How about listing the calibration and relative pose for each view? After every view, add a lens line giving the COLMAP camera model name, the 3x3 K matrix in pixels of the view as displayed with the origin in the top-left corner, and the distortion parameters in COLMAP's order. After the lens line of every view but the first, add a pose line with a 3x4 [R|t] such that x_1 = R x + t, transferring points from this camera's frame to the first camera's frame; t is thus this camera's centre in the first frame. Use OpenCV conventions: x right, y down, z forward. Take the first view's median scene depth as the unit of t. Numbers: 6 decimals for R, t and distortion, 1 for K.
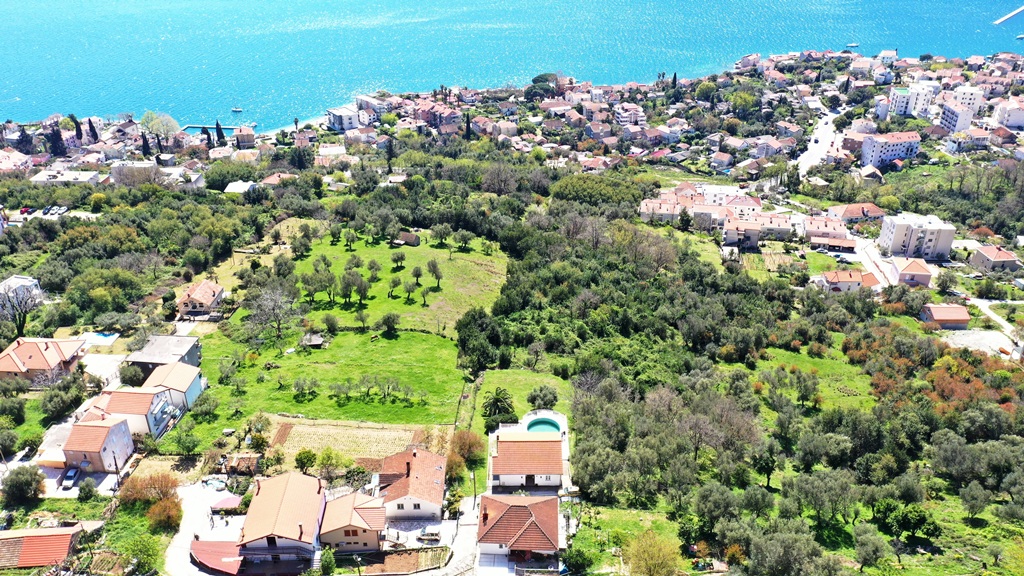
lens RADIAL K [[807.1, 0, 513.1], [0, 807.1, 286.4], [0, 0, 1]] dist [0.013106, 0.006952]
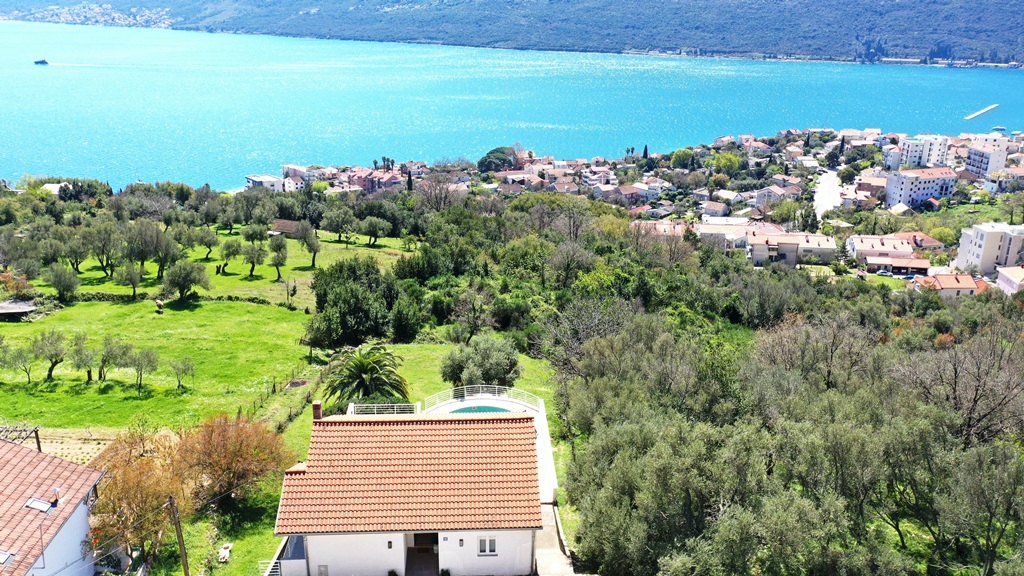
lens RADIAL K [[807.1, 0, 513.8], [0, 807.1, 291.6], [0, 0, 1]] dist [0.013106, 0.006952]
pose [[0.998731, -0.005473, 0.050062, 0.011267], [0.013618, 0.986393, -0.163838, 0.056943], [-0.048484, 0.164312, 0.985216, 0.206629]]
